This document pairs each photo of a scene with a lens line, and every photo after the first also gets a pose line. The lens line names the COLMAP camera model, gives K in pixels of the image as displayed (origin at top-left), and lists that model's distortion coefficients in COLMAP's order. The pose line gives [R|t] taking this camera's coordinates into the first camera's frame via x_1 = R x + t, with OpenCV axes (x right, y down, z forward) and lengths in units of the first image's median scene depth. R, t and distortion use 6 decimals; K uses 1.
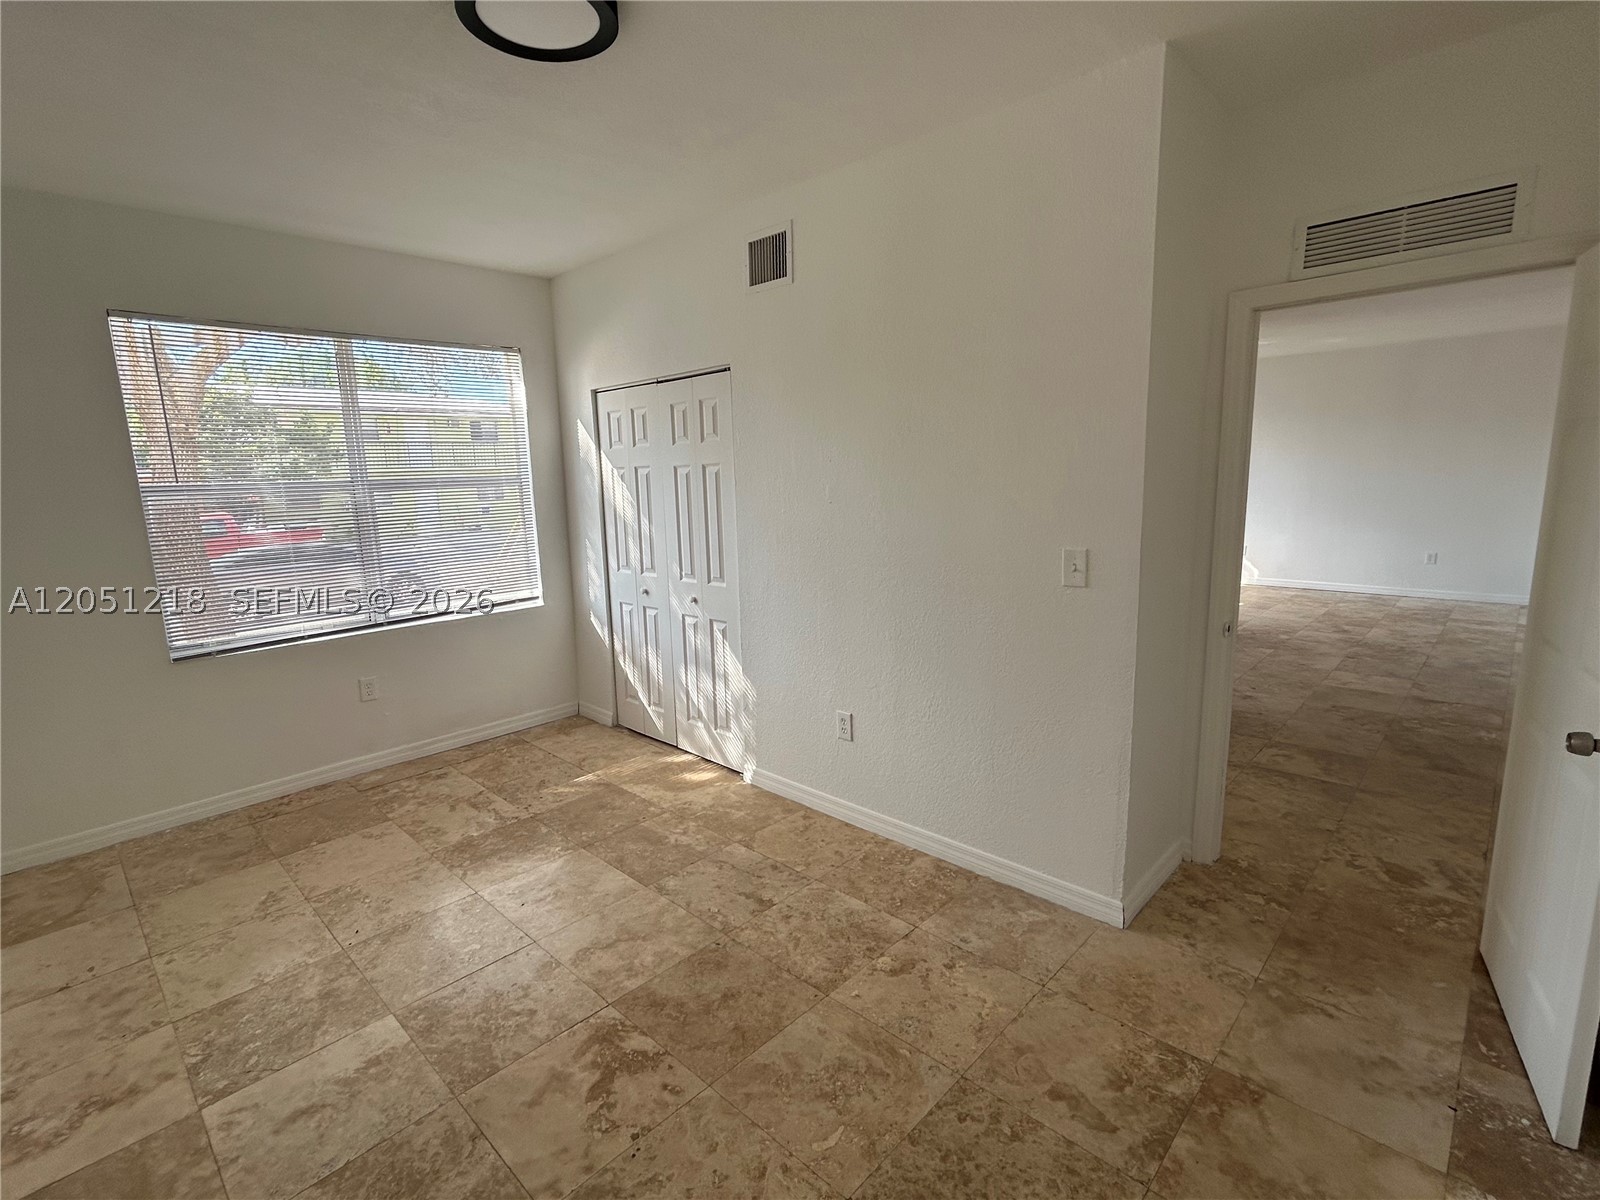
lens RADIAL K [[757.7, 0, 792.5], [0, 757.7, 606.0], [0, 0, 1]] dist [0.005532, 0.000145]
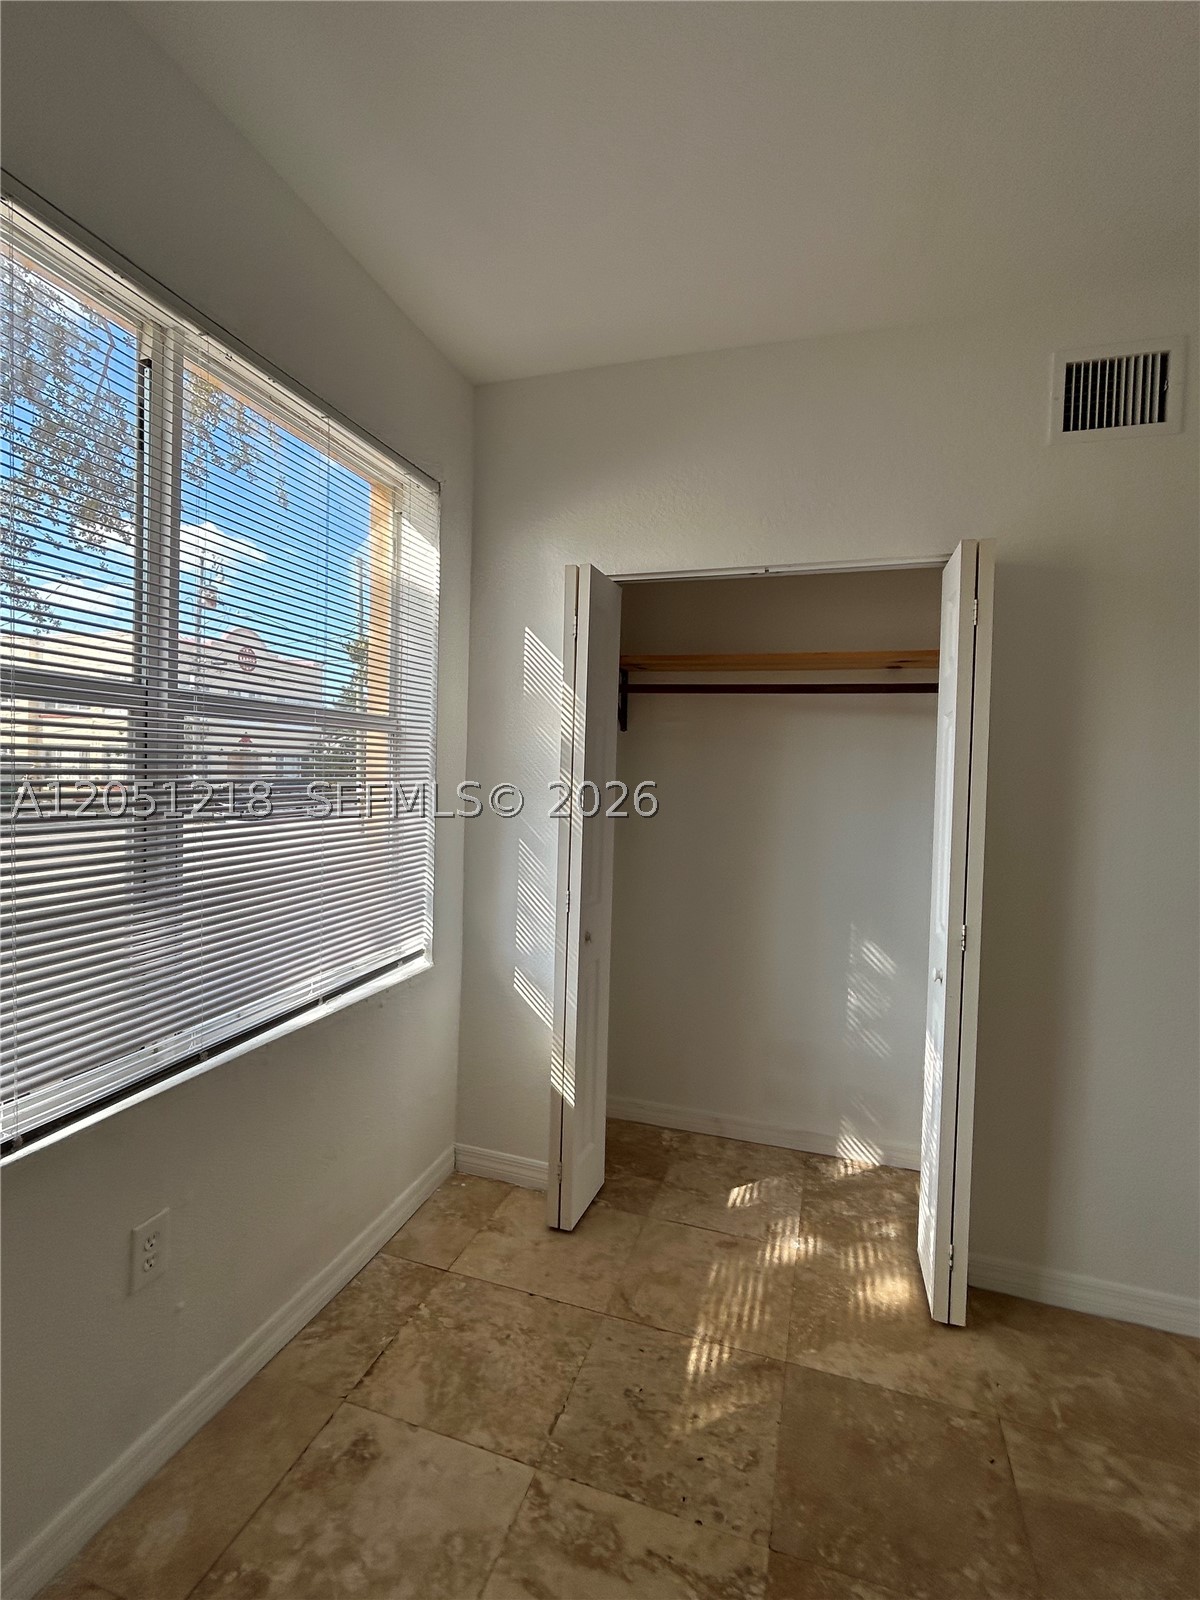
lens RADIAL K [[757.7, 0, 600.3], [0, 757.7, 792.8], [0, 0, 1]] dist [0.005532, 0.000145]
pose [[0.893803, 0.041939, 0.446494, -0.545062], [0.023353, 0.989914, -0.139731, -0.050615], [-0.447851, 0.135319, 0.883809, 0.564164]]
